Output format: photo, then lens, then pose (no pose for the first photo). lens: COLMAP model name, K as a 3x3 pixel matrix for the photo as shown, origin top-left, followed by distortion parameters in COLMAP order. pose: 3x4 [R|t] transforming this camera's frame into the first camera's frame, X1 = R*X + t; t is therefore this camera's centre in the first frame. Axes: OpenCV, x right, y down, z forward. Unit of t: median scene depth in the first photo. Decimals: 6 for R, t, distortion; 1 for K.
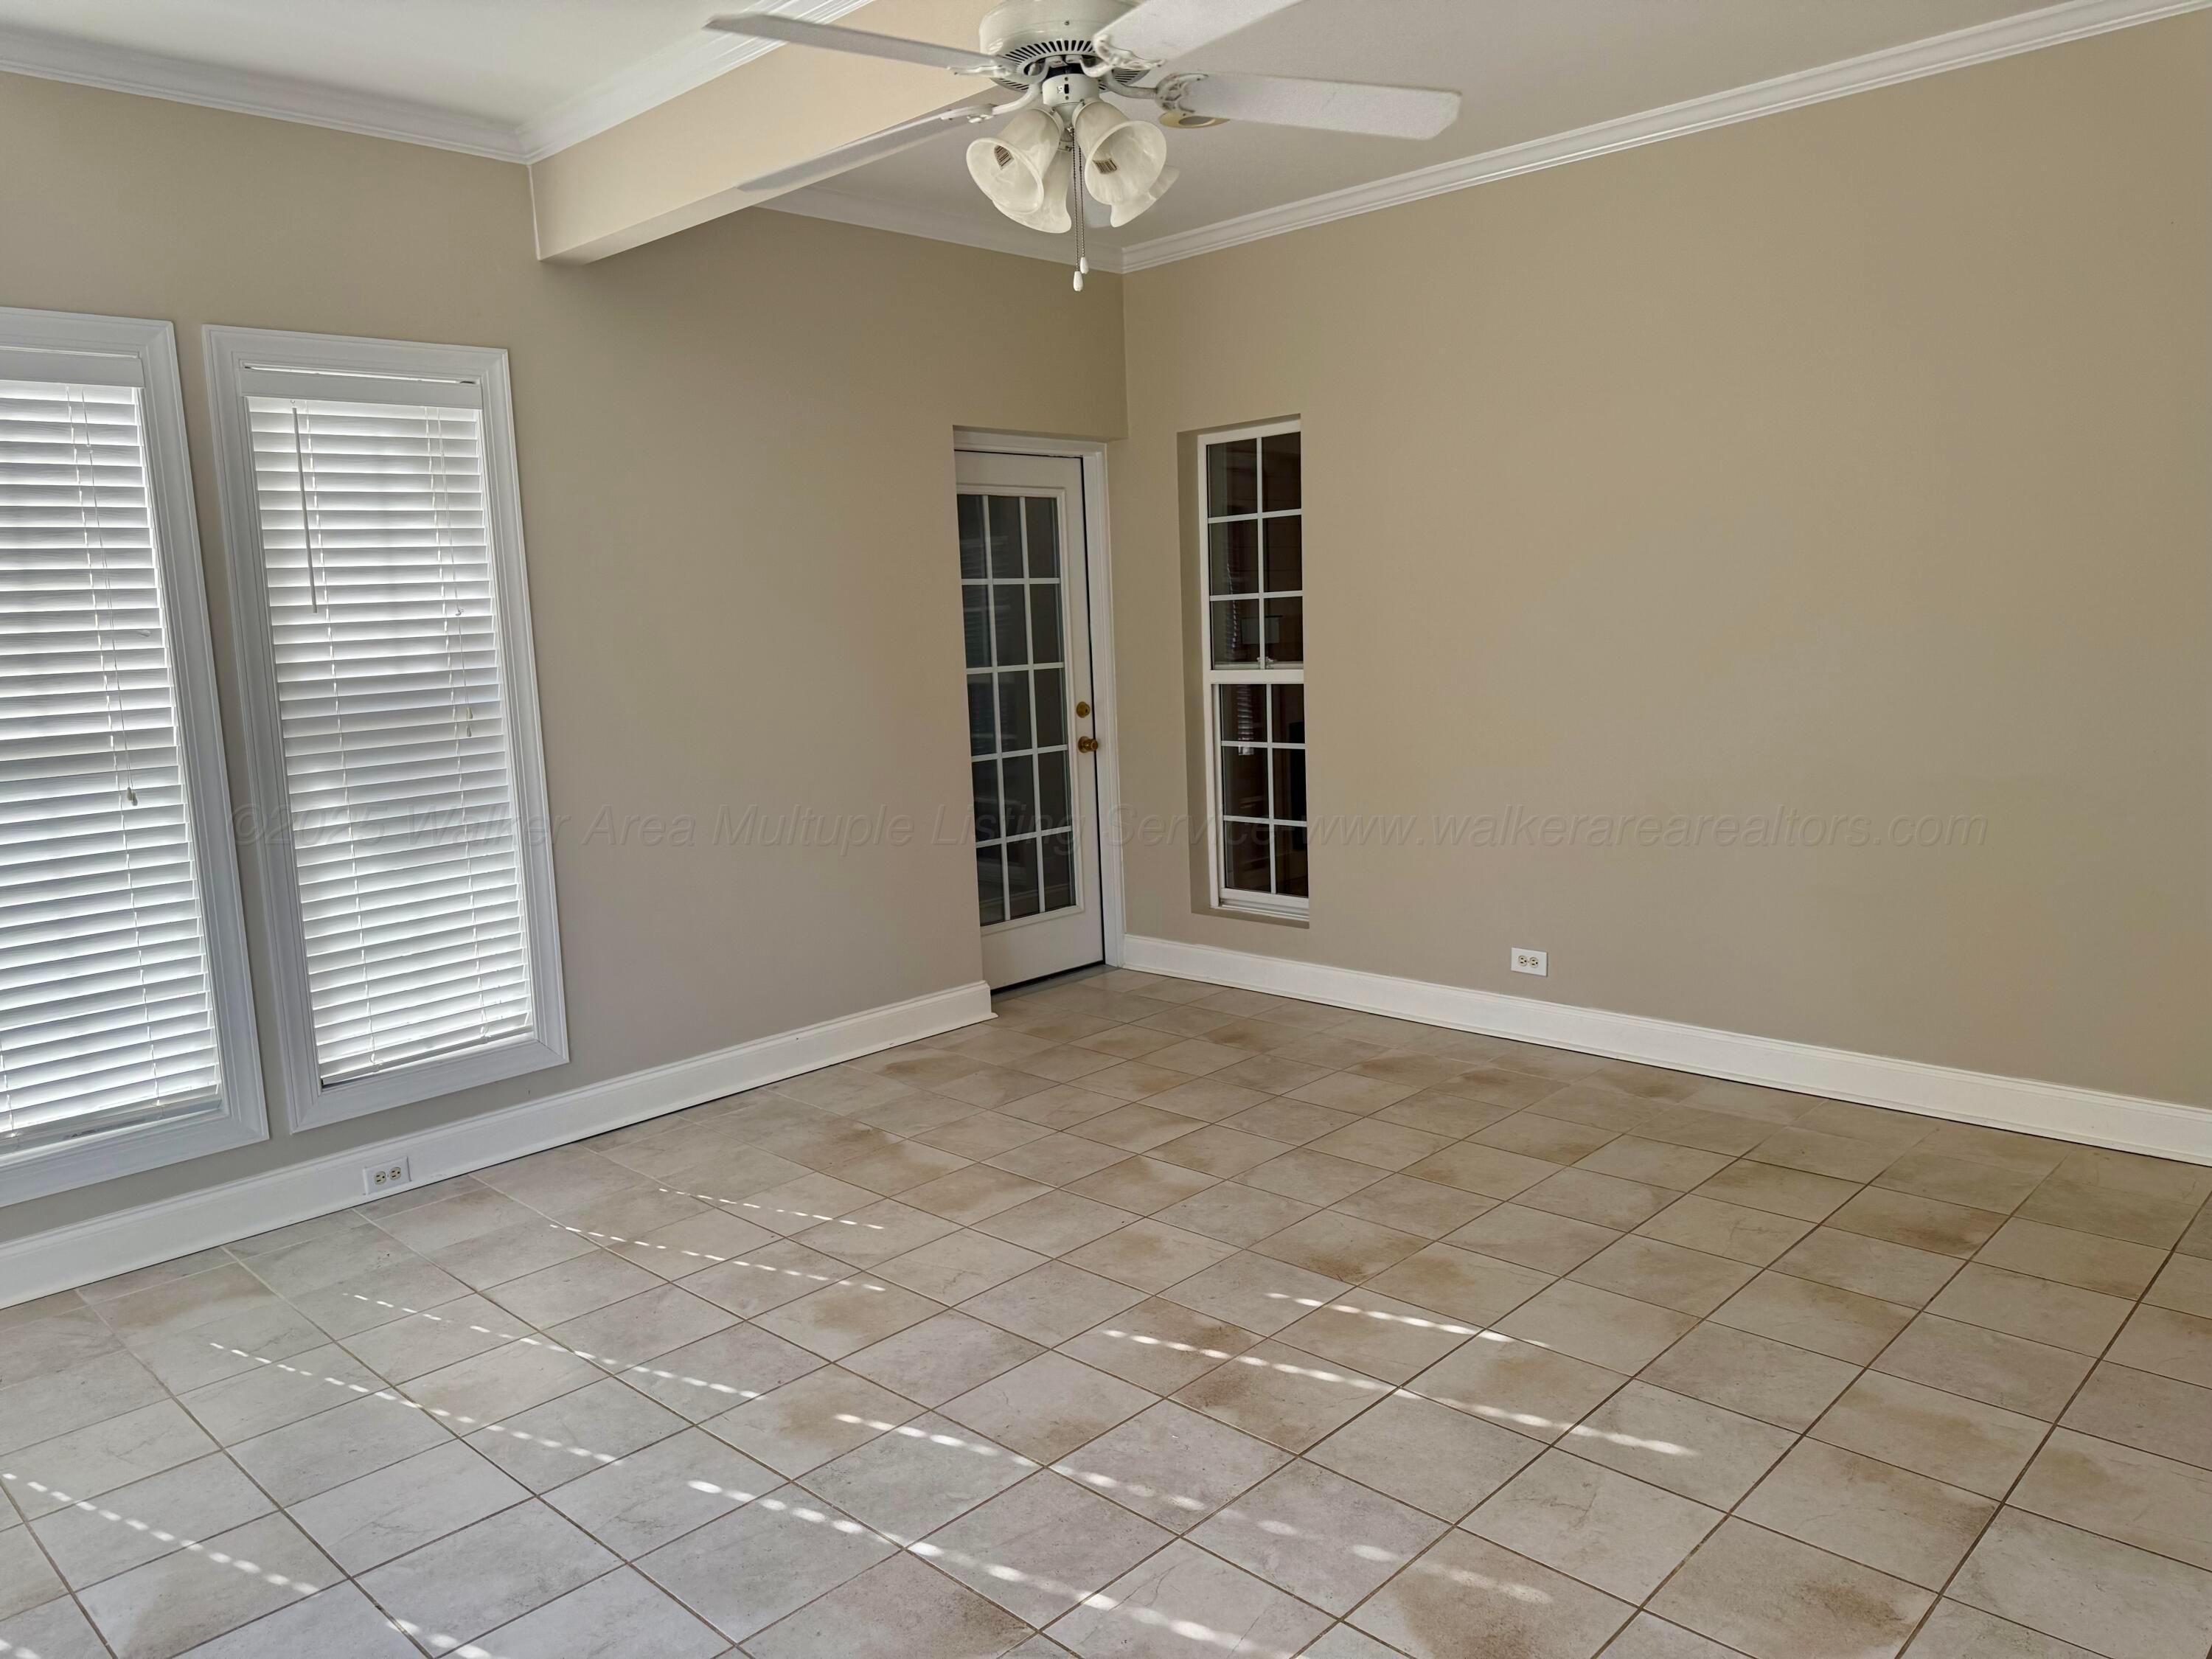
lens RADIAL K [[1571.7, 0, 1107.7], [0, 1571.7, 829.9], [0, 0, 1]] dist [0.005370, 0.000687]
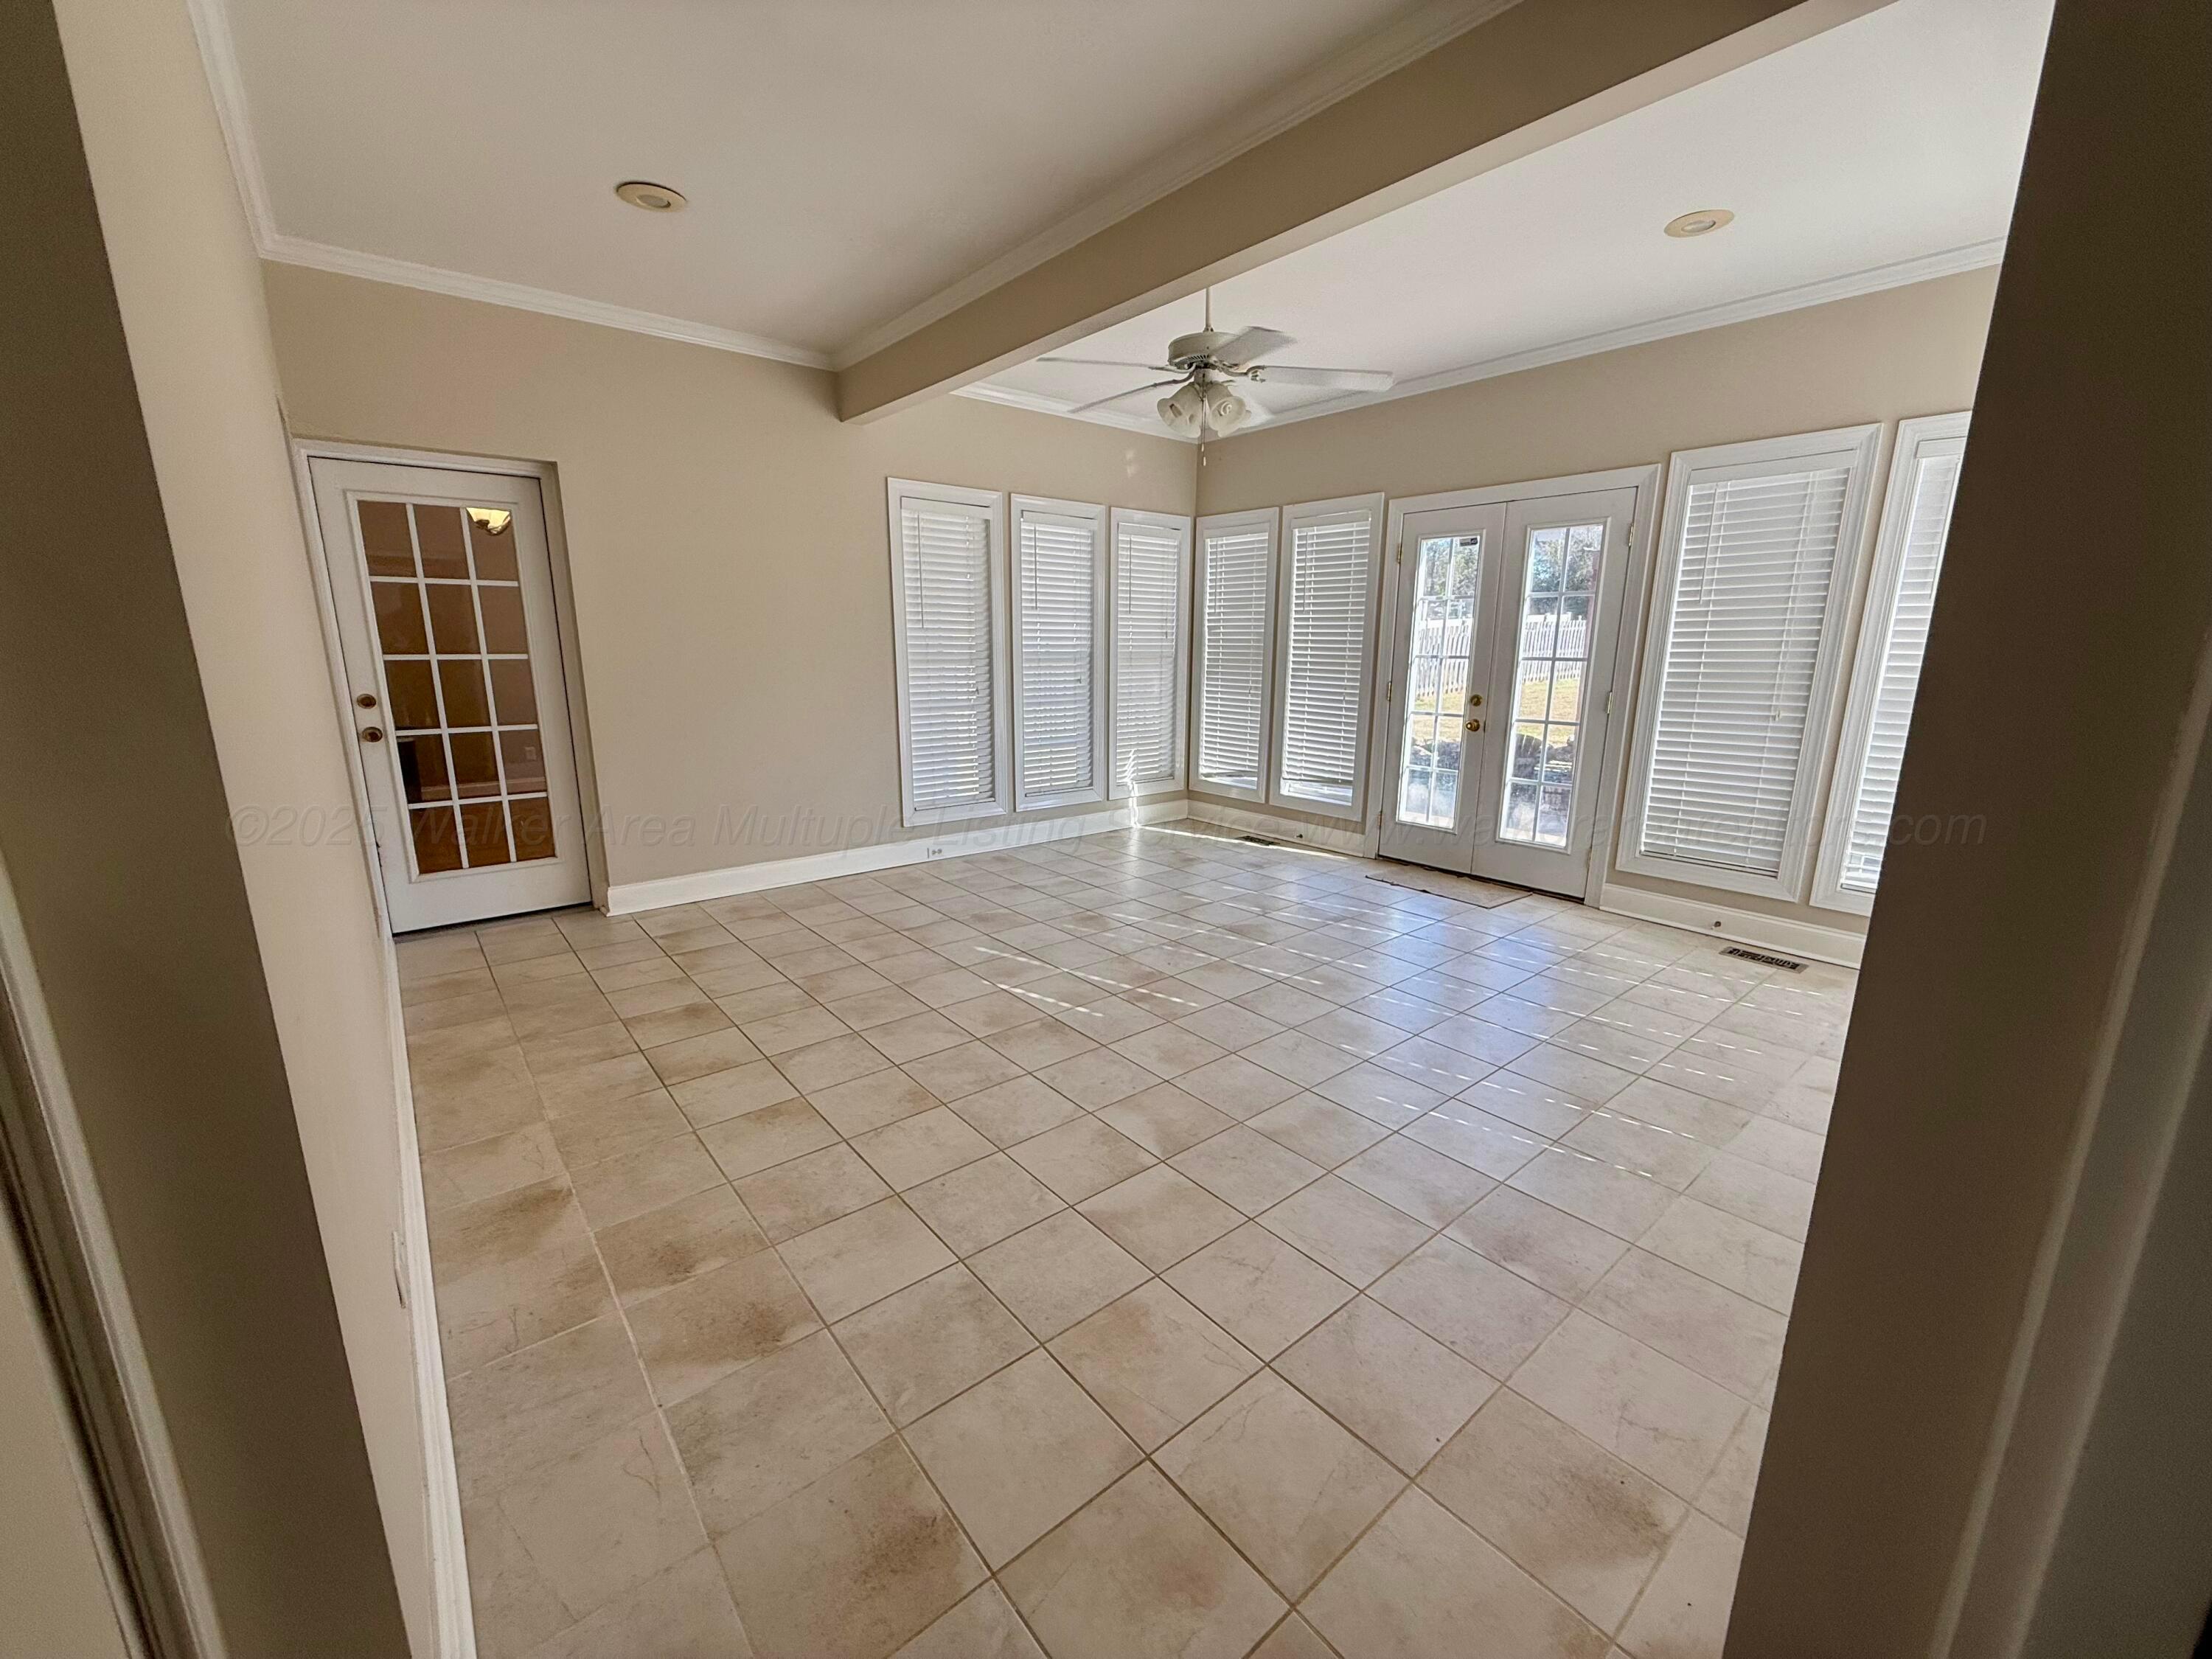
lens RADIAL K [[883.2, 0, 1102.6], [0, 883.2, 837.7], [0, 0, 1]] dist [-0.000165, -0.000004]
pose [[-0.993391, 0.011804, 0.114175, -0.010009], [0.050916, 0.936799, 0.346143, -0.214678], [-0.102873, 0.349669, -0.931208, 1.762427]]
